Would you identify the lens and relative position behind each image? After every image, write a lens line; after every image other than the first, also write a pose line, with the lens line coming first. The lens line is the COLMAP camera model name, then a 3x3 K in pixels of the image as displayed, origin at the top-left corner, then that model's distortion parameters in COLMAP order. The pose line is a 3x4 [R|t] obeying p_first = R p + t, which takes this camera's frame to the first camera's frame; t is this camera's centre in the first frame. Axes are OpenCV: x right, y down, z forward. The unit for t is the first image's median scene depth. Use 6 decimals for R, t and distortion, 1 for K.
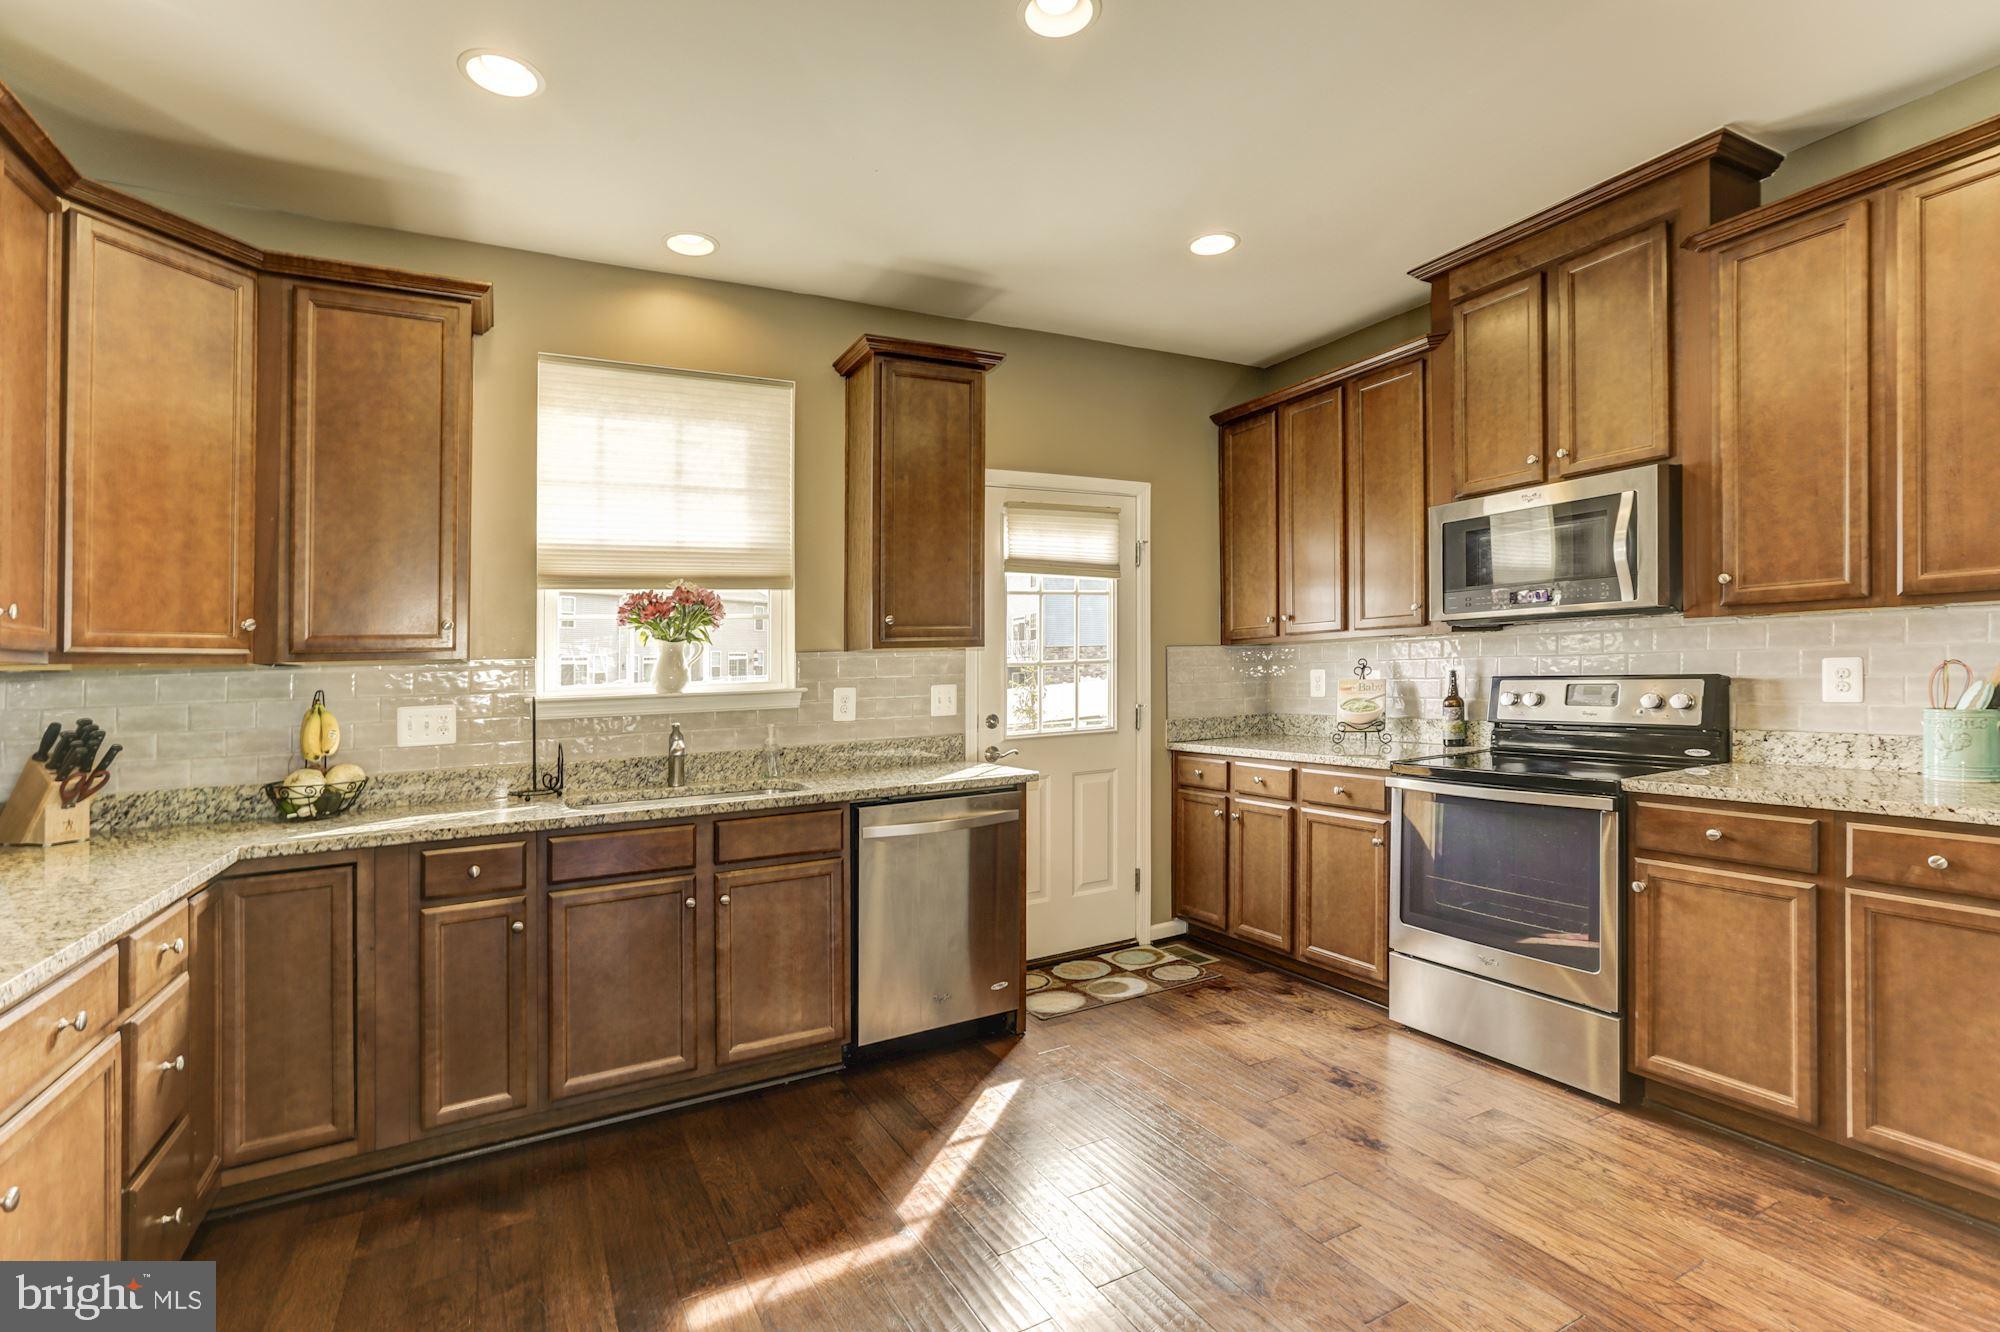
lens RADIAL K [[951.0, 0, 987.9], [0, 951.0, 677.0], [0, 0, 1]] dist [-0.012198, 0.000328]
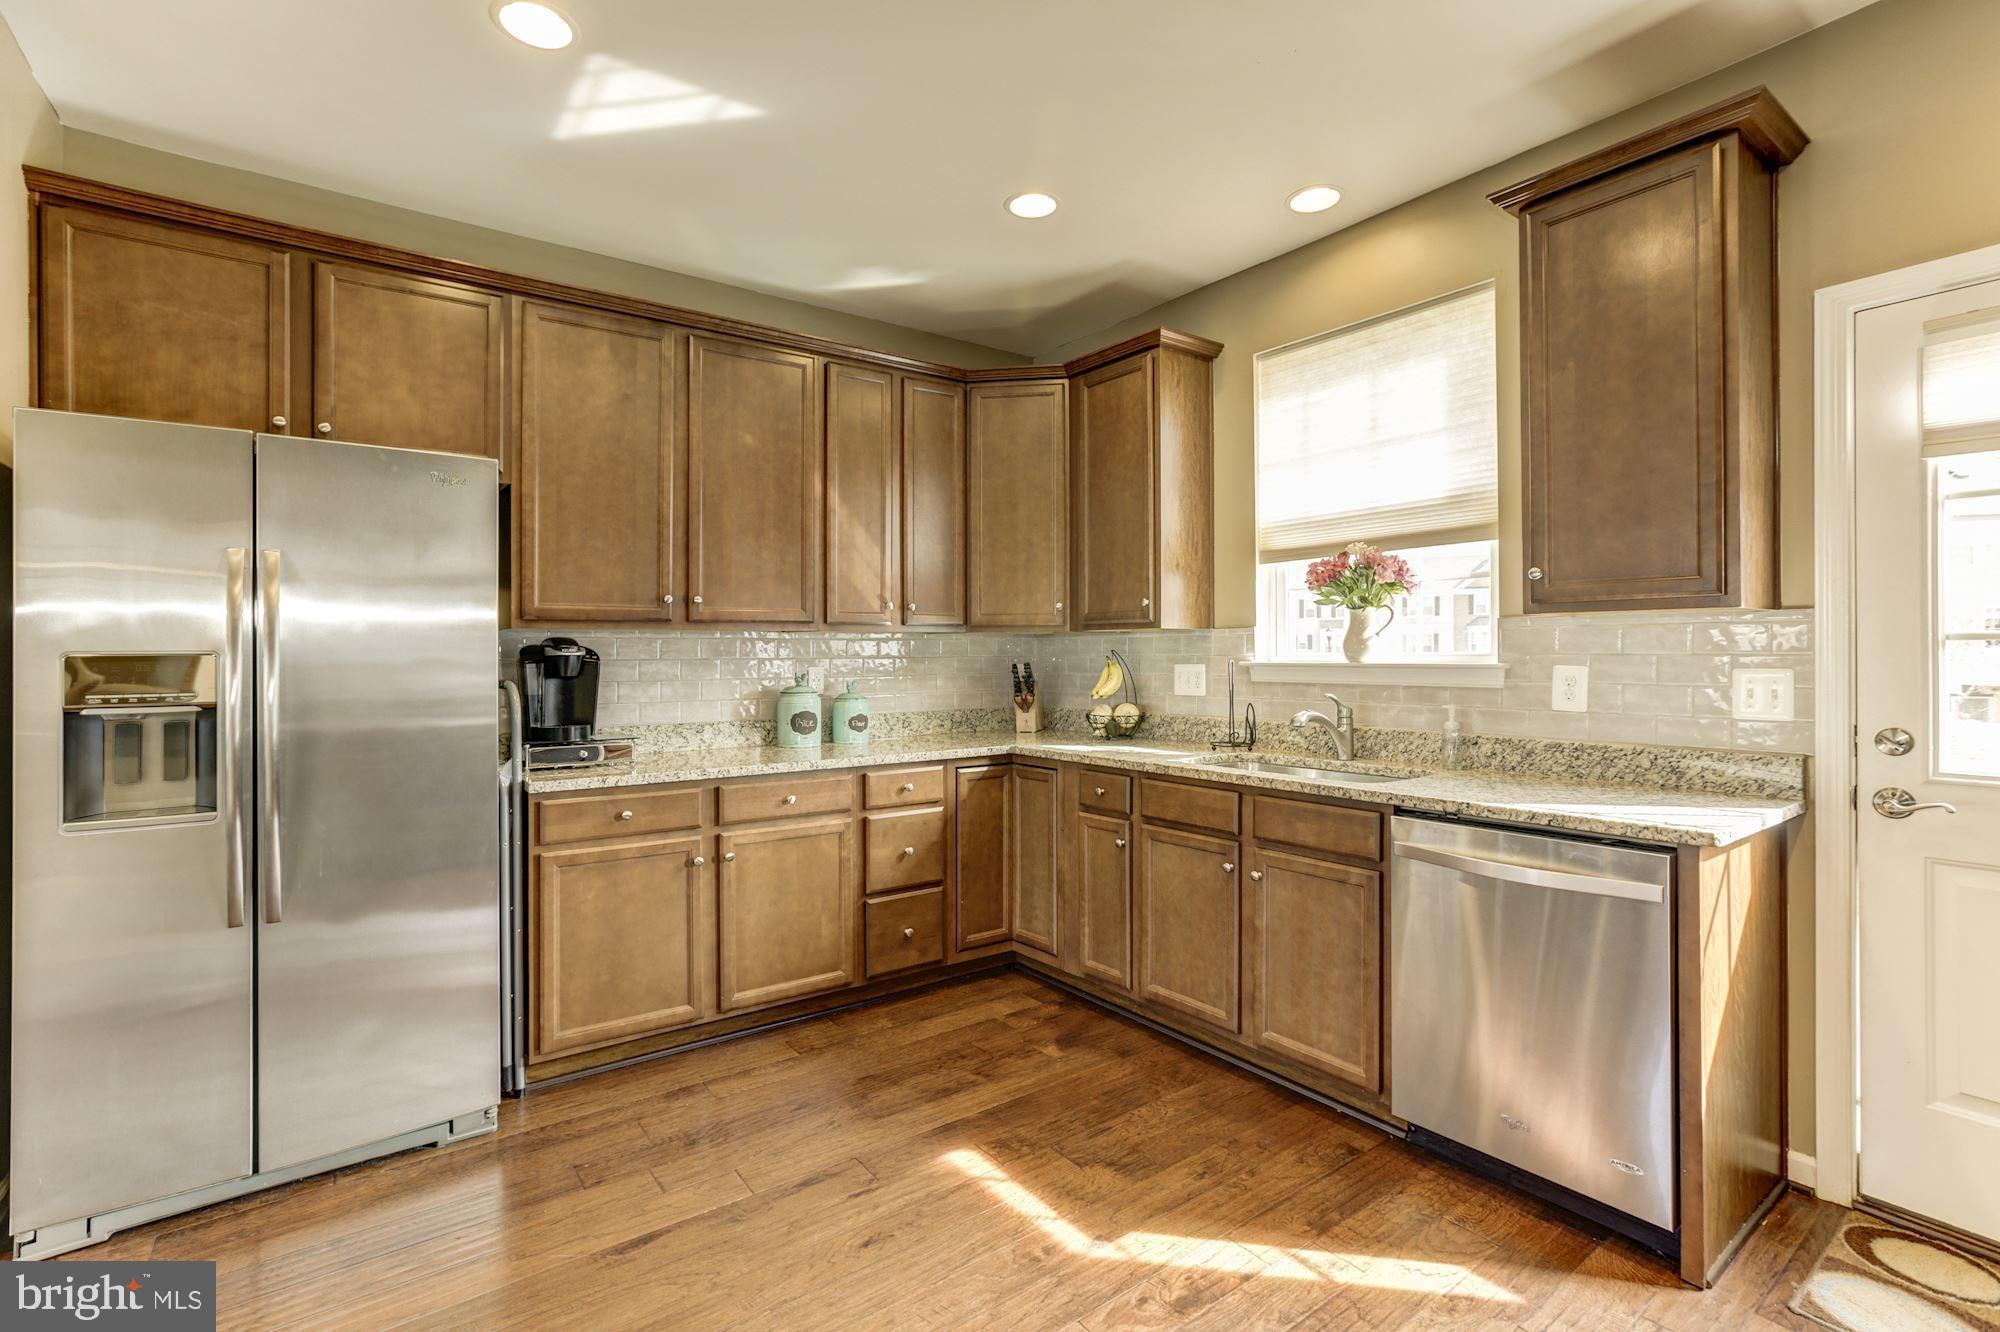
lens RADIAL K [[913.3, 0, 985.7], [0, 913.3, 626.5], [0, 0, 1]] dist [-0.010597, 0.004196]
pose [[0.135641, 0.002753, -0.990754, 0.560865], [-0.008515, 0.999962, 0.001612, -0.018815], [0.990722, 0.008217, 0.135659, 0.542000]]
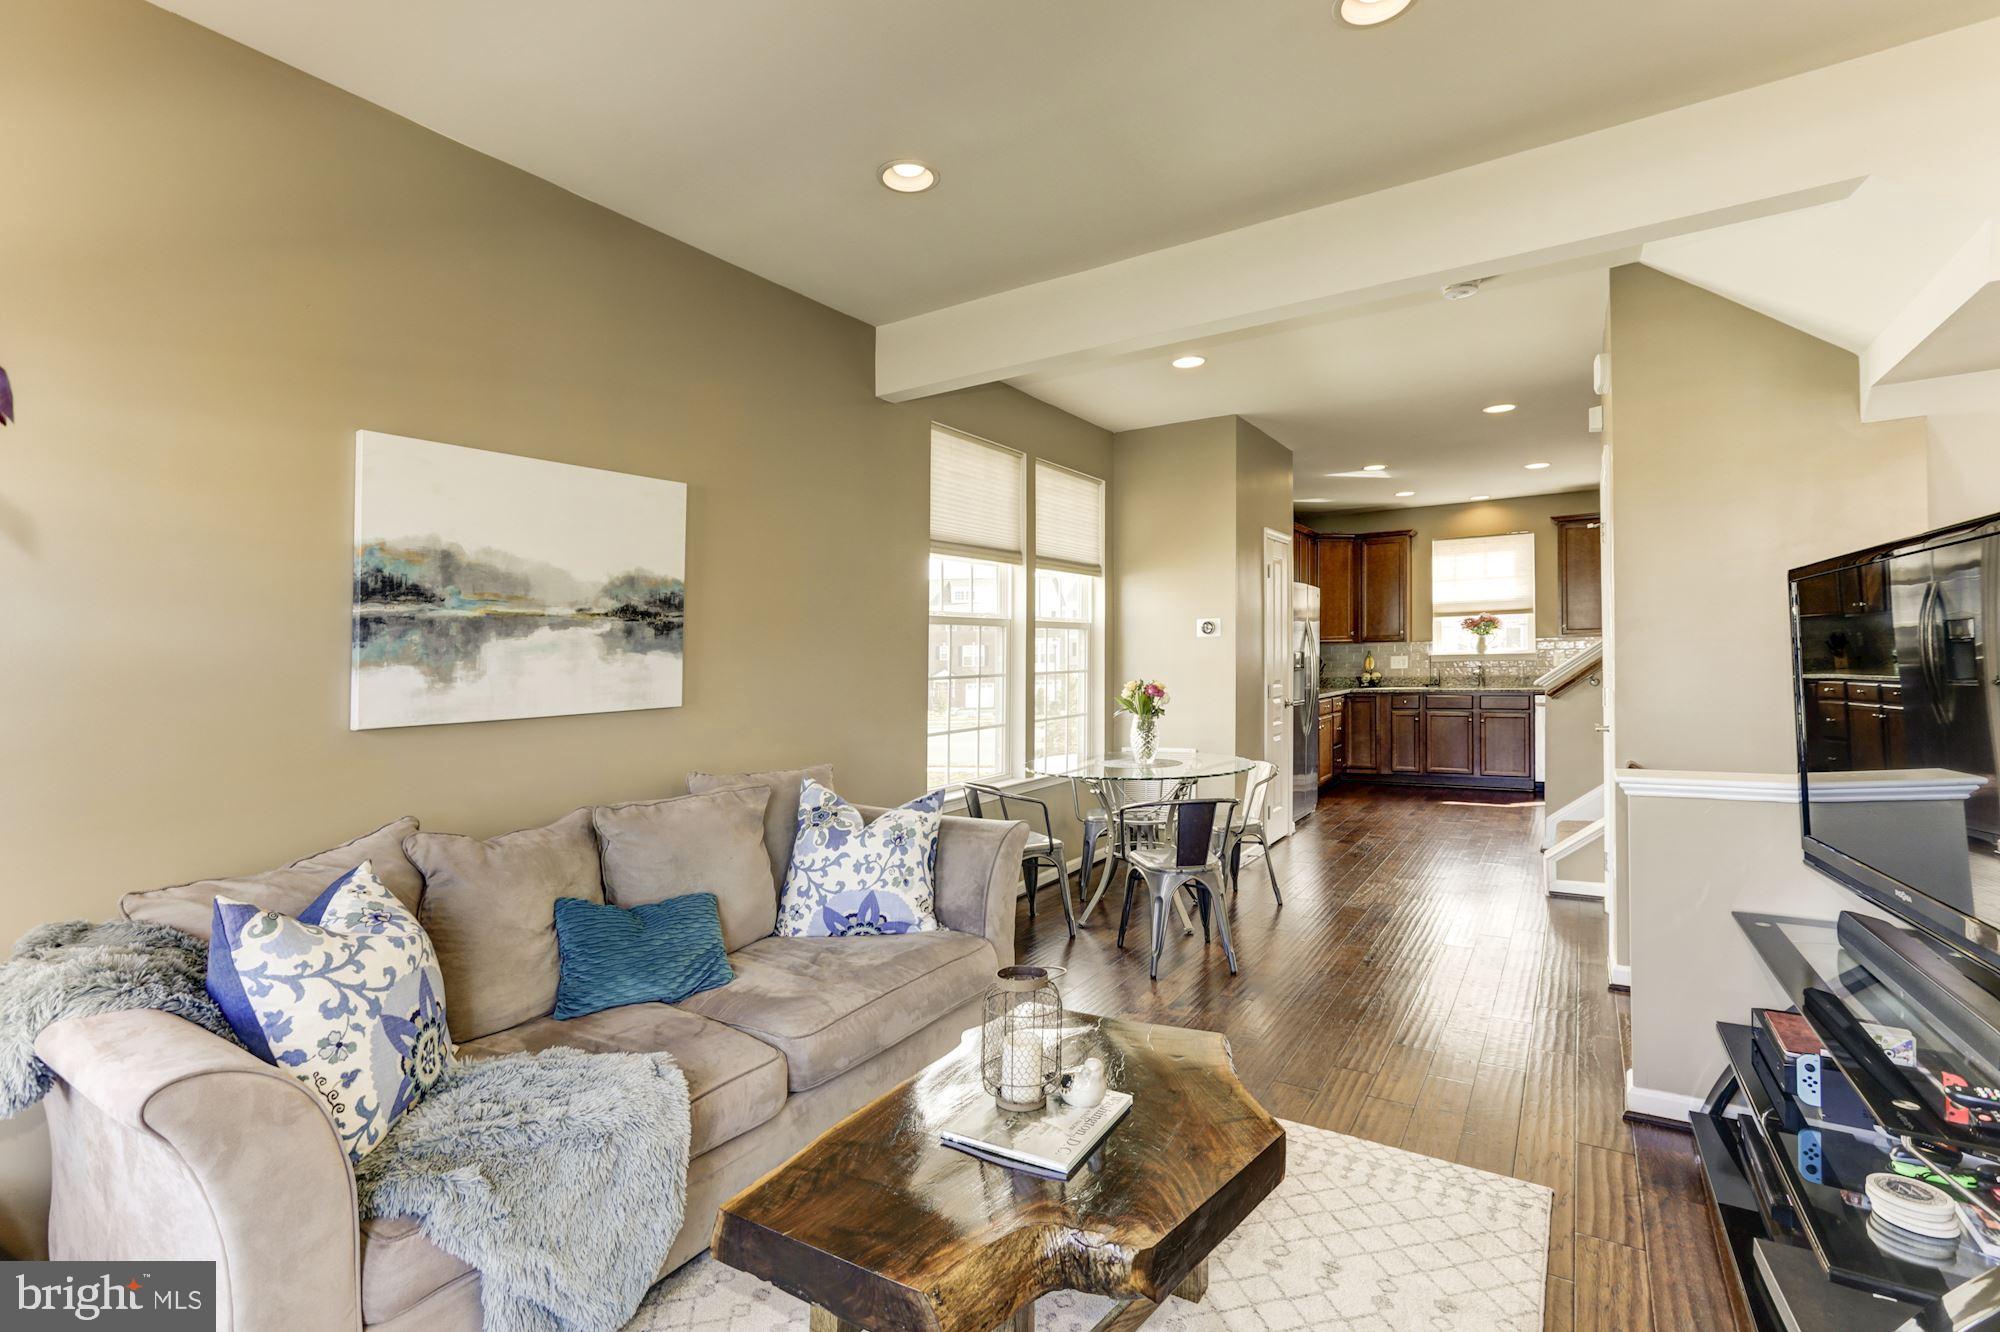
lens RADIAL K [[913.3, 0, 990.6], [0, 913.3, 625.3], [0, 0, 1]] dist [-0.010597, 0.004196]
pose [[0.508156, -0.012974, -0.861167, 1.322735], [0.000013, 0.999887, -0.015056, -0.025404], [0.861265, 0.007639, 0.508099, -1.709740]]
